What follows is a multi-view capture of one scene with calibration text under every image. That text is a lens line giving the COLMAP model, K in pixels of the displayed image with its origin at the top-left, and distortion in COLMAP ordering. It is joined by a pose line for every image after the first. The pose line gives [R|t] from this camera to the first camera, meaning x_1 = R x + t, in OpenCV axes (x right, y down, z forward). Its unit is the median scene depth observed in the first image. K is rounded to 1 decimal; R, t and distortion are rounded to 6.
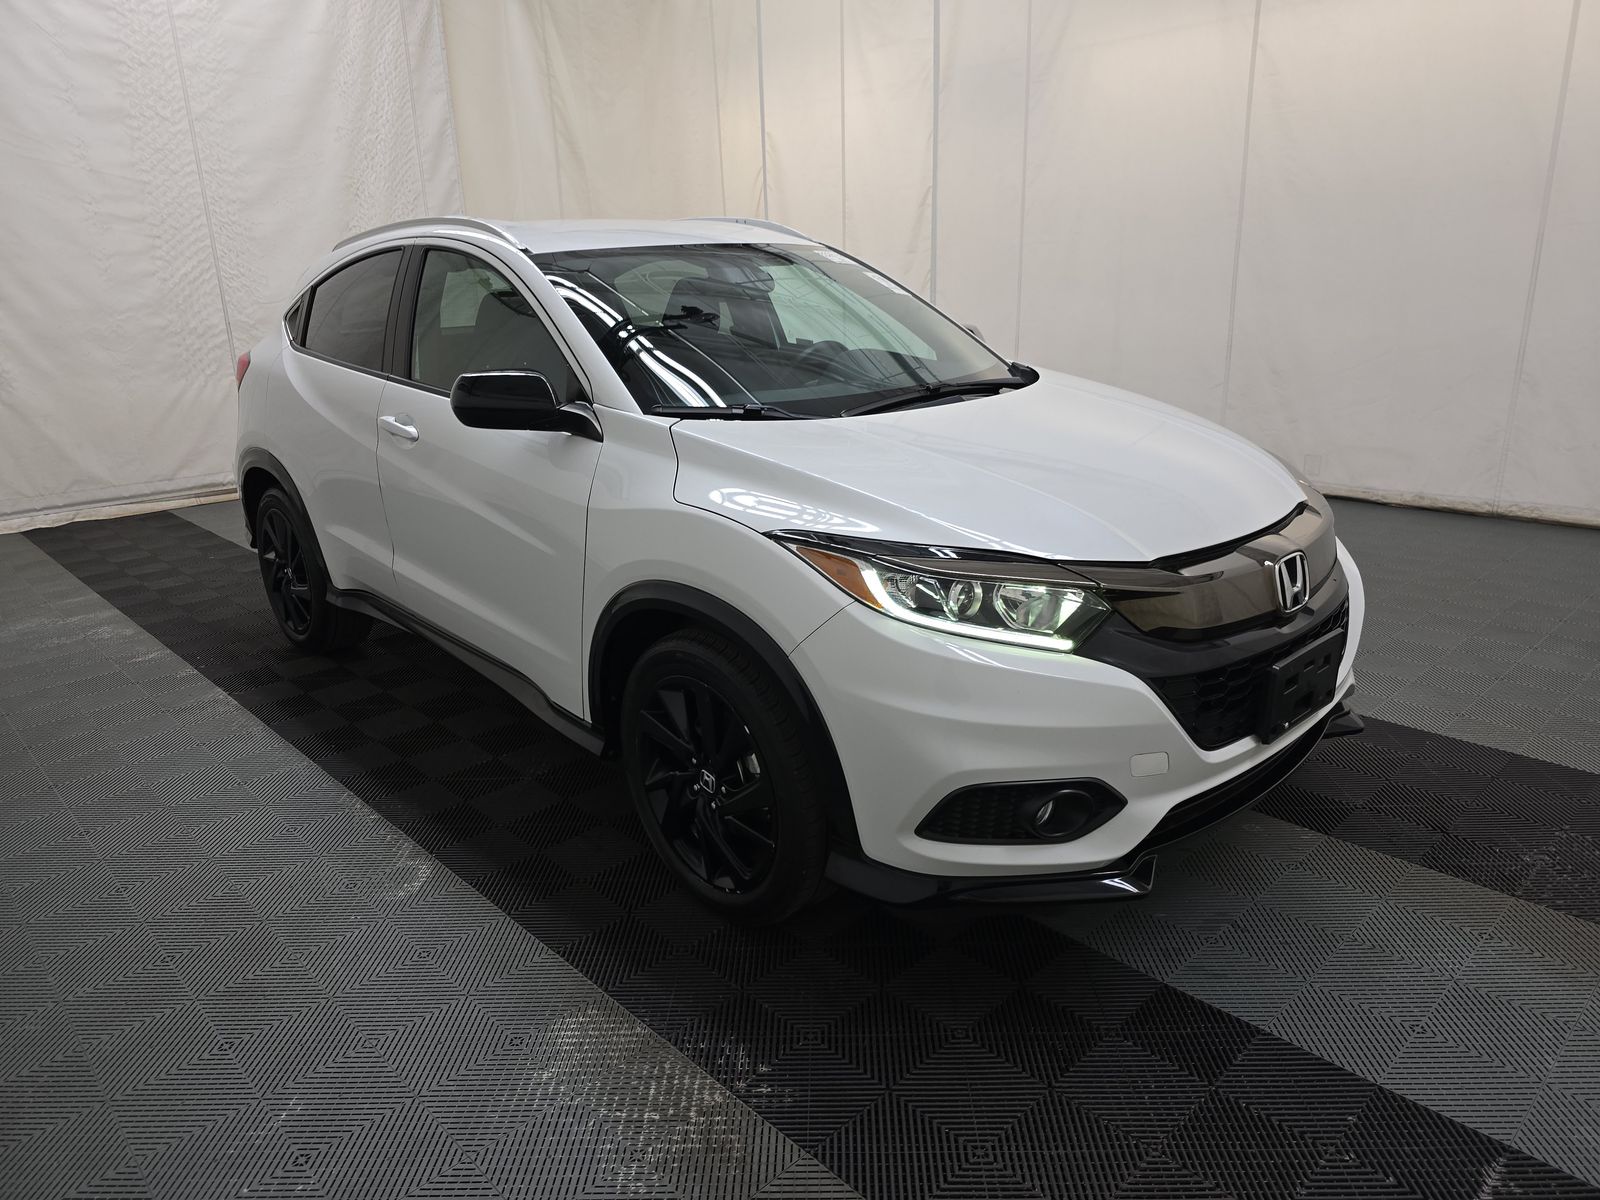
lens RADIAL K [[1085.6, 0, 799.0], [0, 1085.6, 602.8], [0, 0, 1]] dist [0.033124, -0.019464]
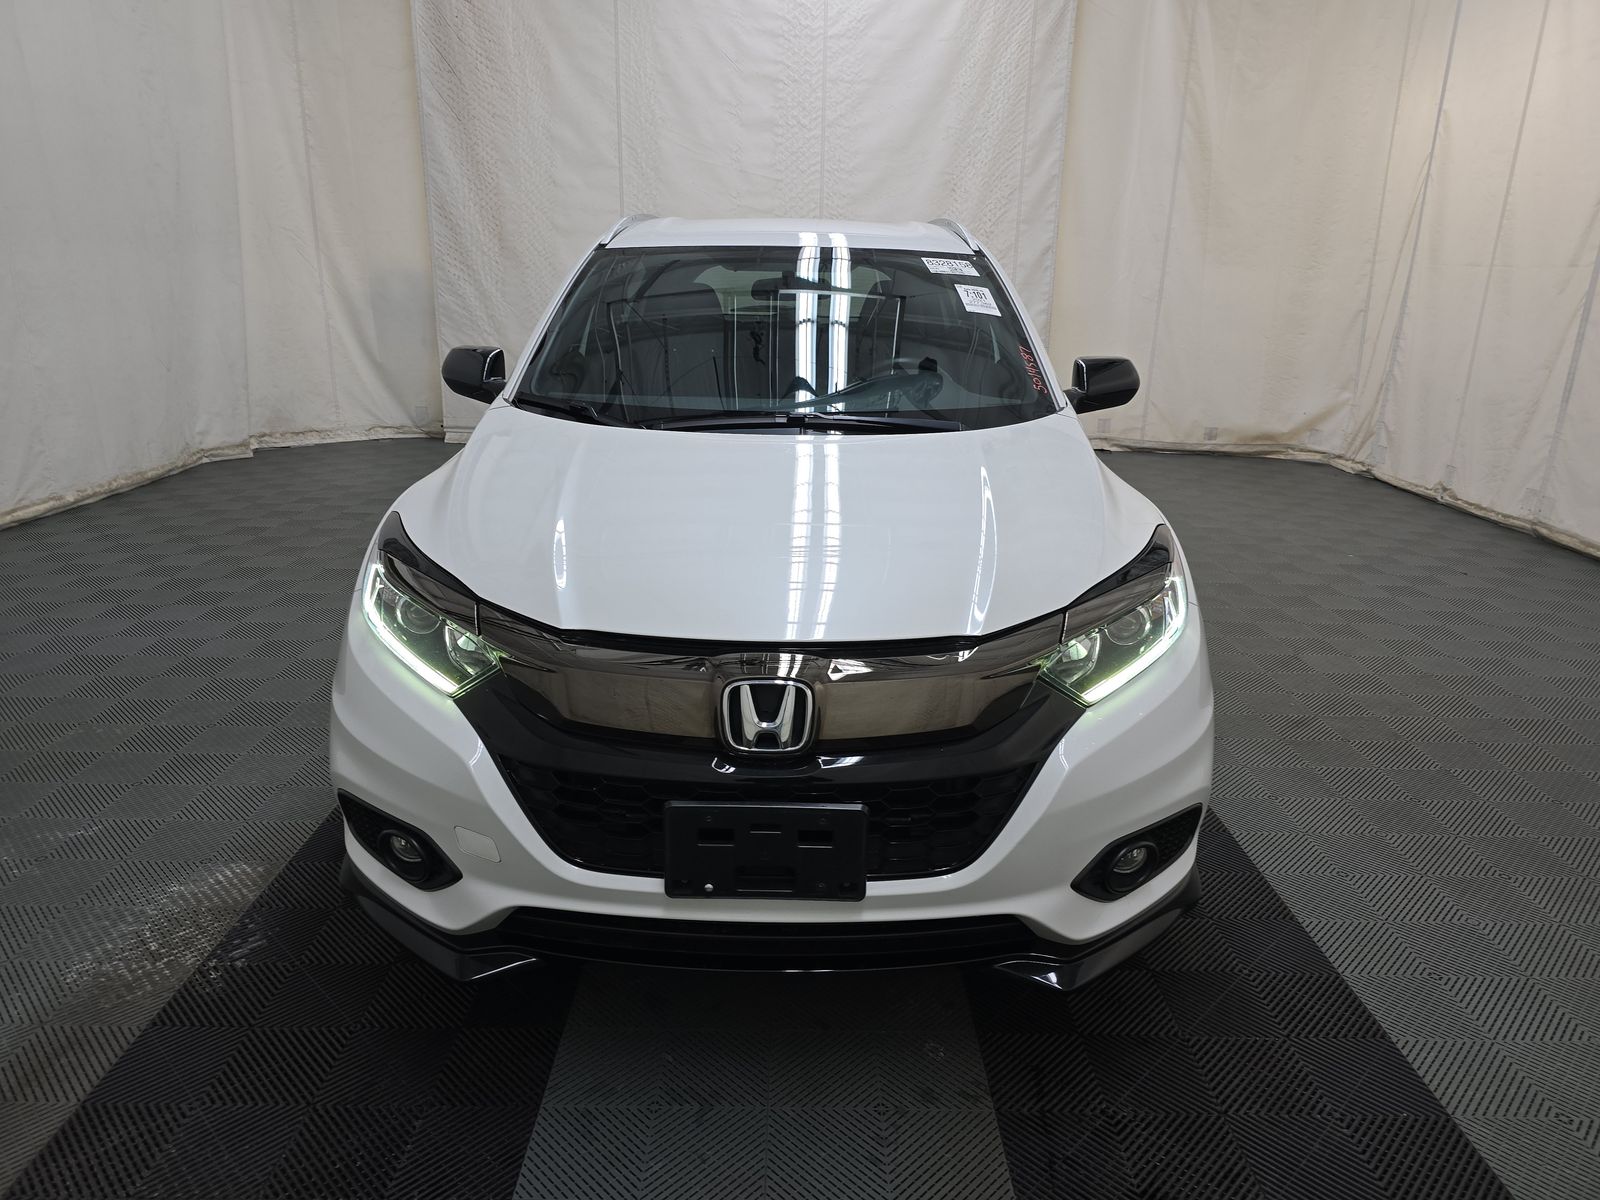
lens RADIAL K [[1085.6, 0, 794.8], [0, 1085.6, 608.7], [0, 0, 1]] dist [0.033124, -0.019464]
pose [[0.725246, 0.252489, -0.640522, 0.295590], [-0.244518, 0.964138, 0.103194, -0.055389], [0.643607, 0.081778, 0.760975, 0.133931]]
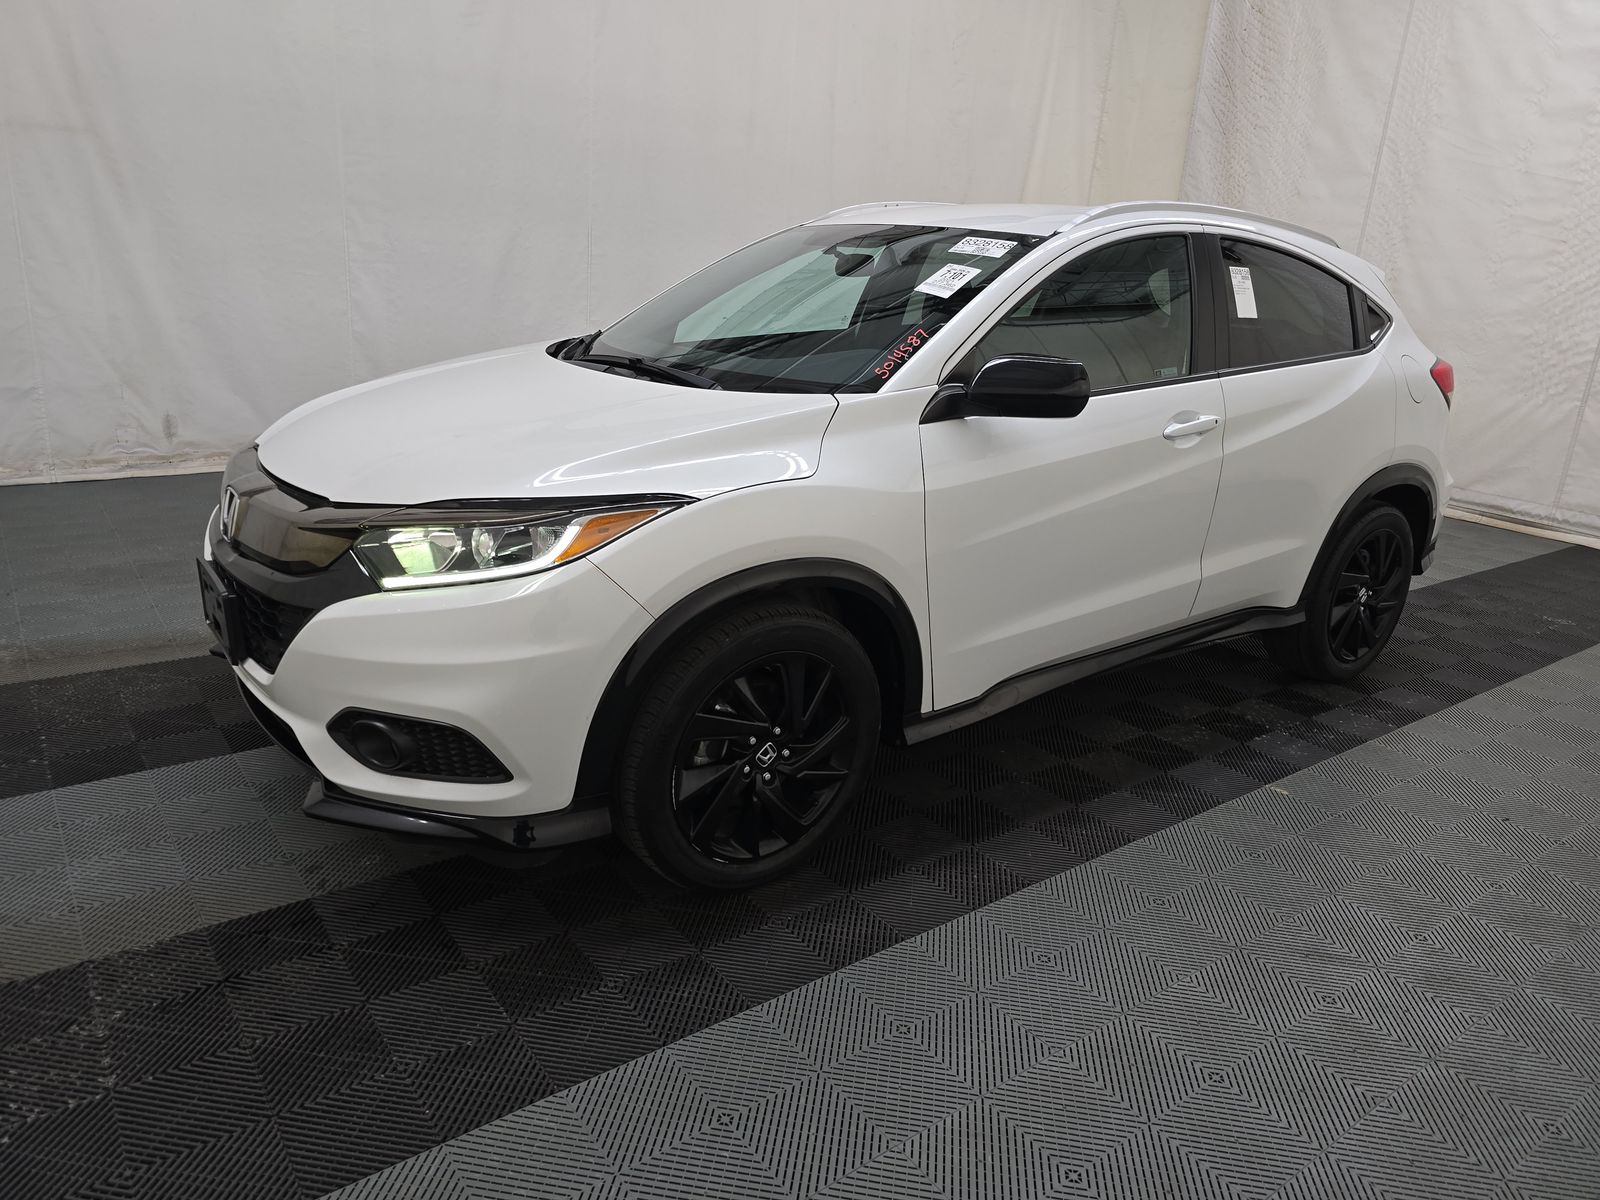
lens RADIAL K [[1085.6, 0, 797.8], [0, 1085.6, 601.5], [0, 0, 1]] dist [0.033124, -0.019464]
pose [[-0.115960, 0.329711, -0.936933, 0.454834], [-0.348469, 0.869834, 0.349226, -0.165365], [0.930120, 0.366988, 0.014028, 0.489495]]
